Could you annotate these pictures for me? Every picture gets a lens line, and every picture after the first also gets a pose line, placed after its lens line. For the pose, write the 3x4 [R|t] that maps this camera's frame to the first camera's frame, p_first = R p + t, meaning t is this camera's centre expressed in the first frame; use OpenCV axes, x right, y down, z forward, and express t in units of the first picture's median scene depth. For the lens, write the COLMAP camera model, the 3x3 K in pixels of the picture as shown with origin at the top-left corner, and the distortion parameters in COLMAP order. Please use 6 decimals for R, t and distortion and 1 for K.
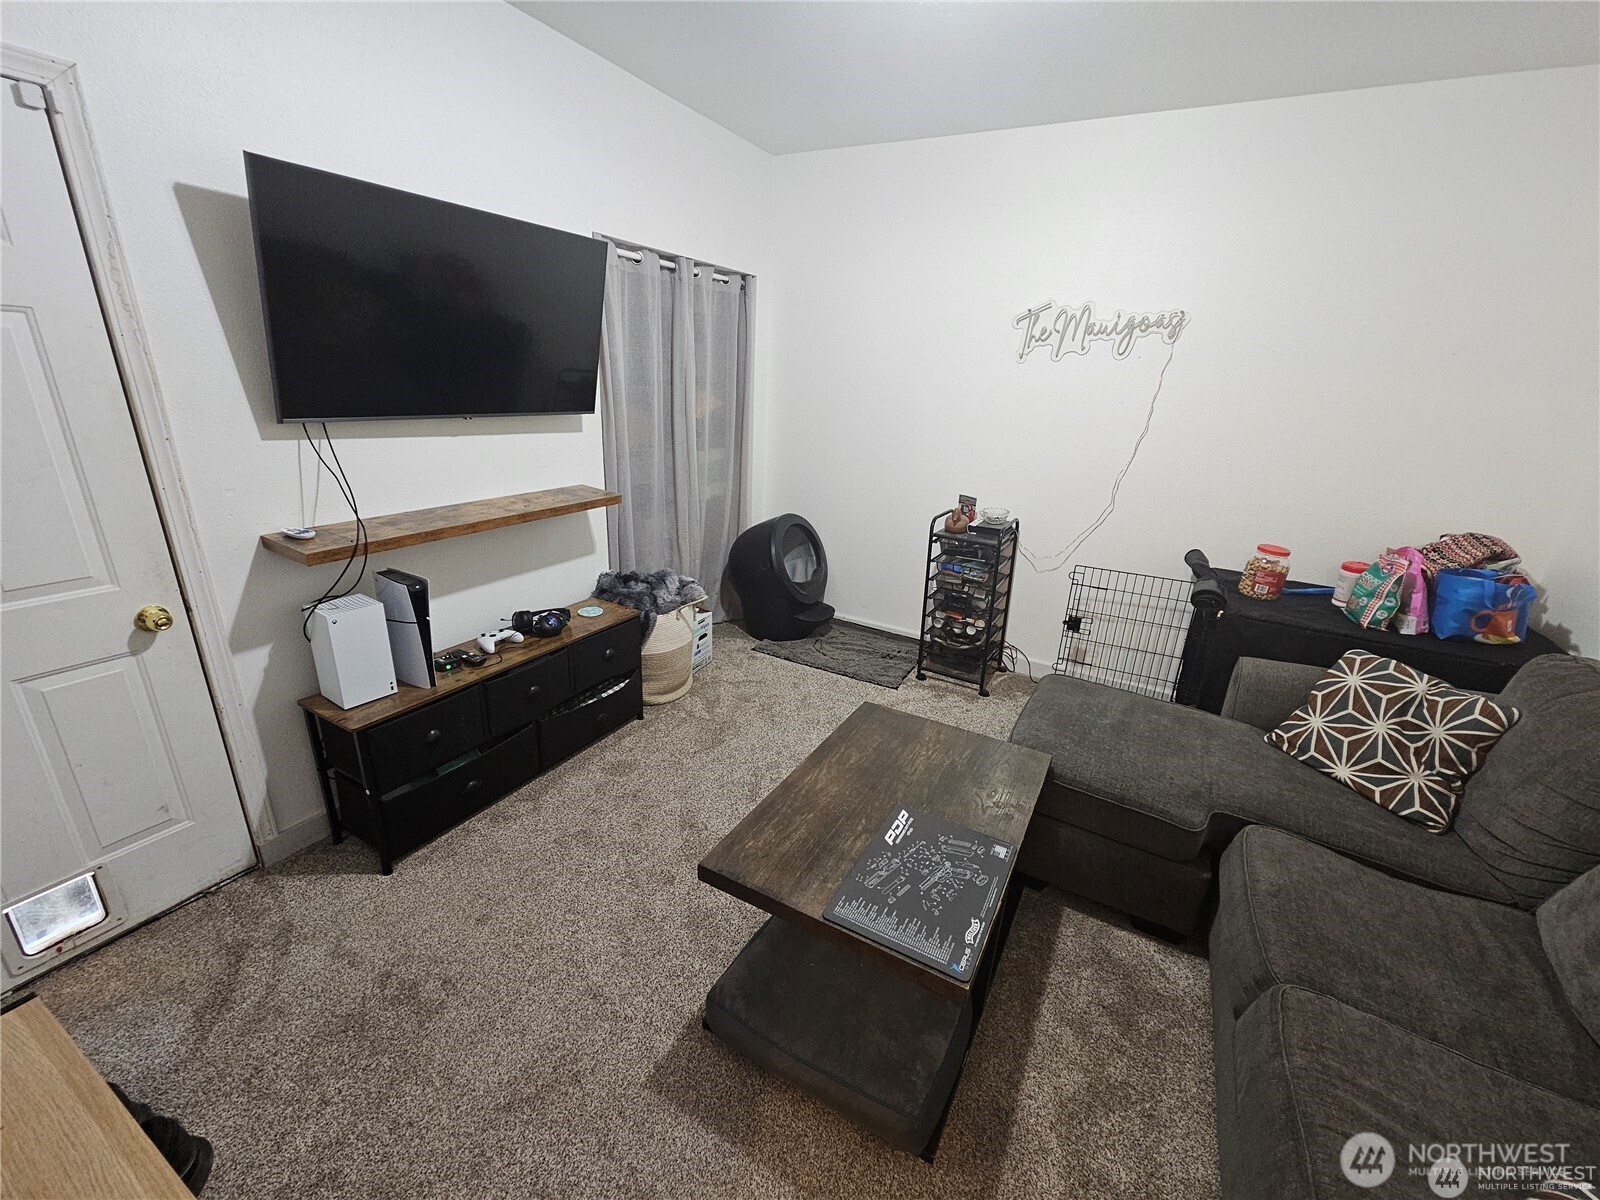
lens RADIAL K [[654.2, 0, 805.3], [0, 654.2, 603.1], [0, 0, 1]] dist [0.003938, -0.000128]
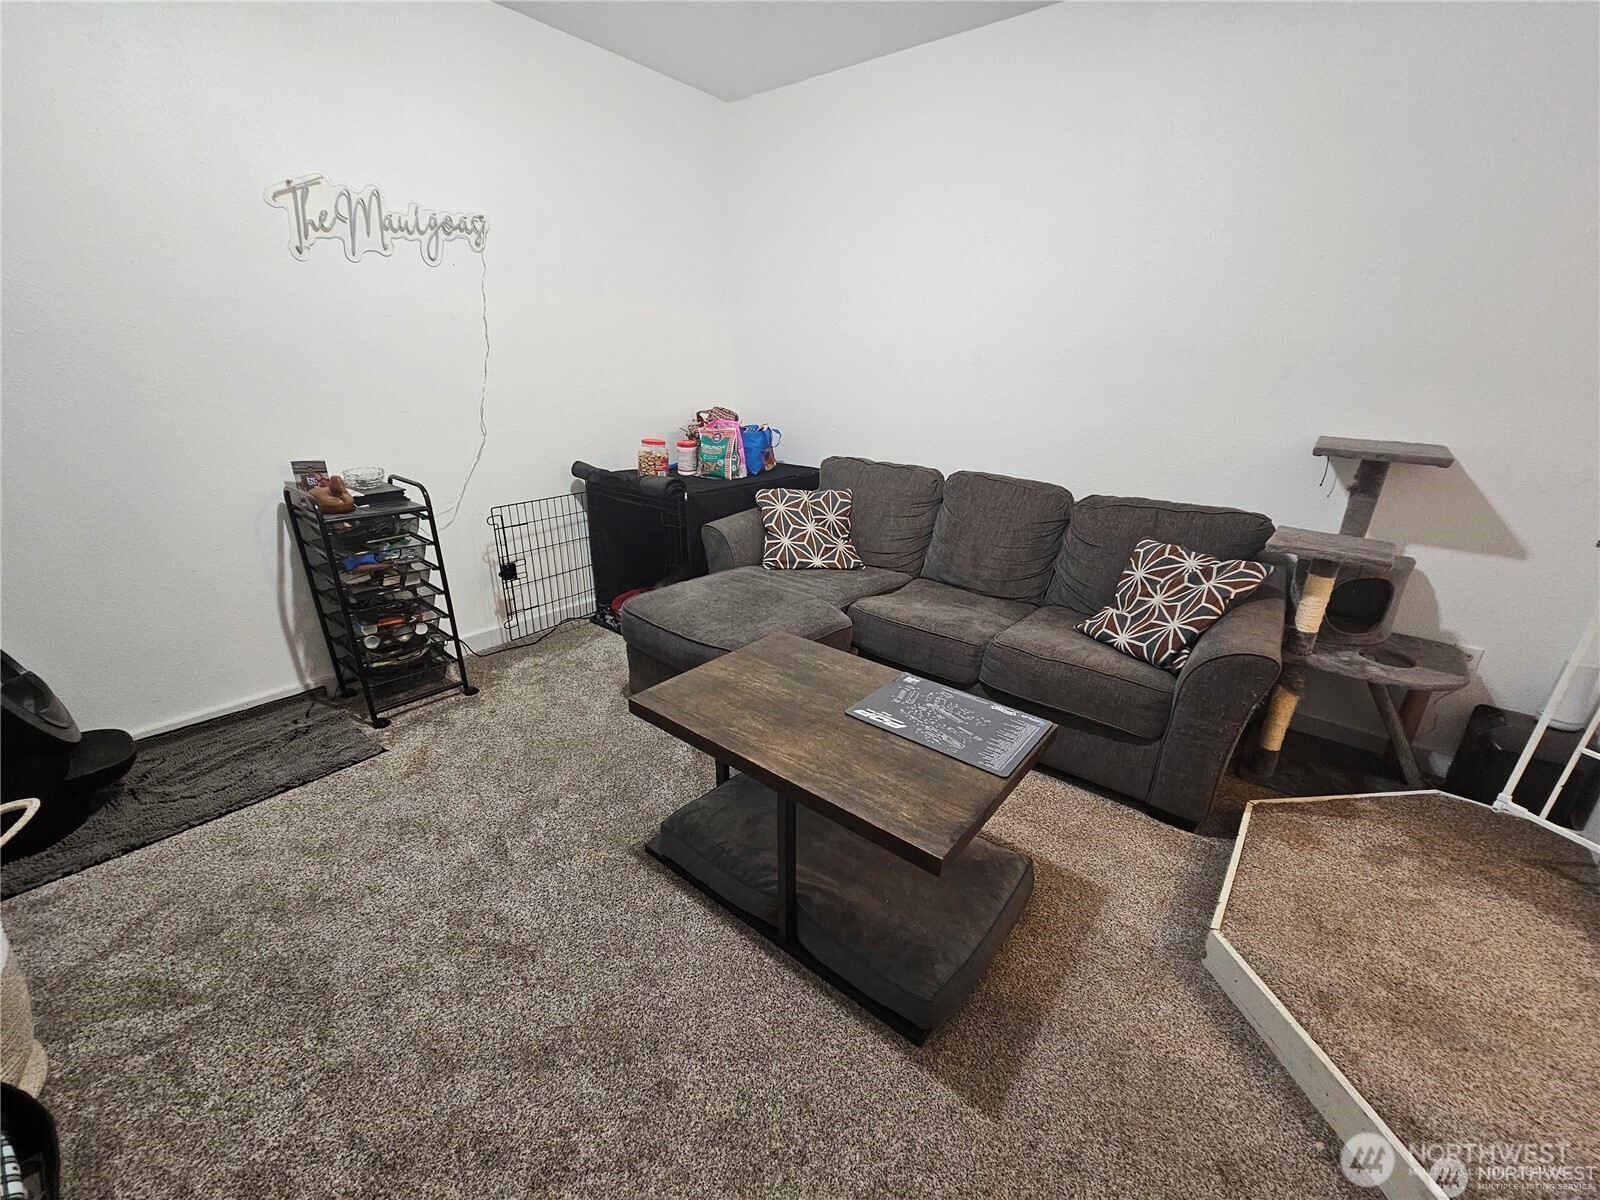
lens RADIAL K [[654.2, 0, 806.6], [0, 654.2, 603.3], [0, 0, 1]] dist [0.003938, -0.000128]
pose [[0.179060, -0.384844, 0.905446, -0.372247], [0.318254, 0.893496, 0.316827, -0.090265], [-0.930941, 0.231431, 0.282467, 0.392737]]
